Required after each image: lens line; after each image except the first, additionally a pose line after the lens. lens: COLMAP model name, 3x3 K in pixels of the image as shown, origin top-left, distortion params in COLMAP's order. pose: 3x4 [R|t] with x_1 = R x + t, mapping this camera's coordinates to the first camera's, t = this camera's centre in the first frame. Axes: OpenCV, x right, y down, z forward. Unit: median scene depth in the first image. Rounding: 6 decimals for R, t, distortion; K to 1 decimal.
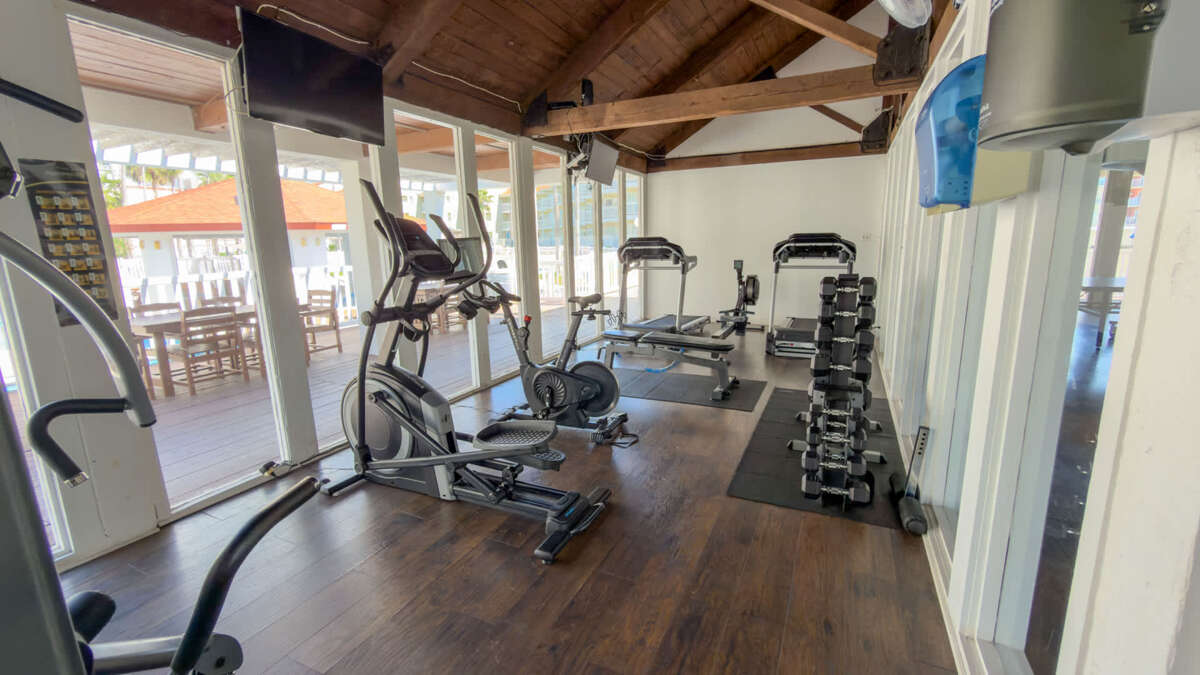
lens RADIAL K [[509.8, 0, 600.0], [0, 509.8, 337.5], [0, 0, 1]] dist [-0.000117, 0.000033]
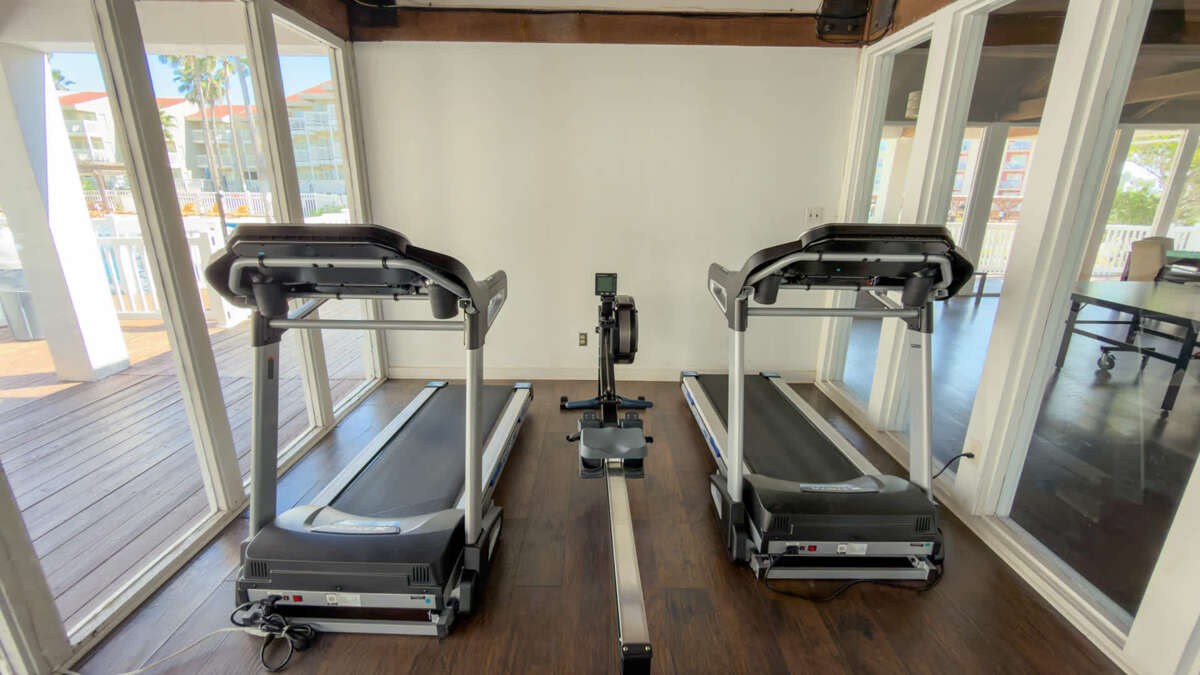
lens RADIAL K [[509.8, 0, 600.0], [0, 509.8, 337.5], [0, 0, 1]] dist [-0.000117, 0.000033]
pose [[0.906962, -0.089559, 0.411582, 0.106766], [0.049297, 0.992989, 0.107441, -0.156806], [-0.418318, -0.077155, 0.905018, 0.690047]]
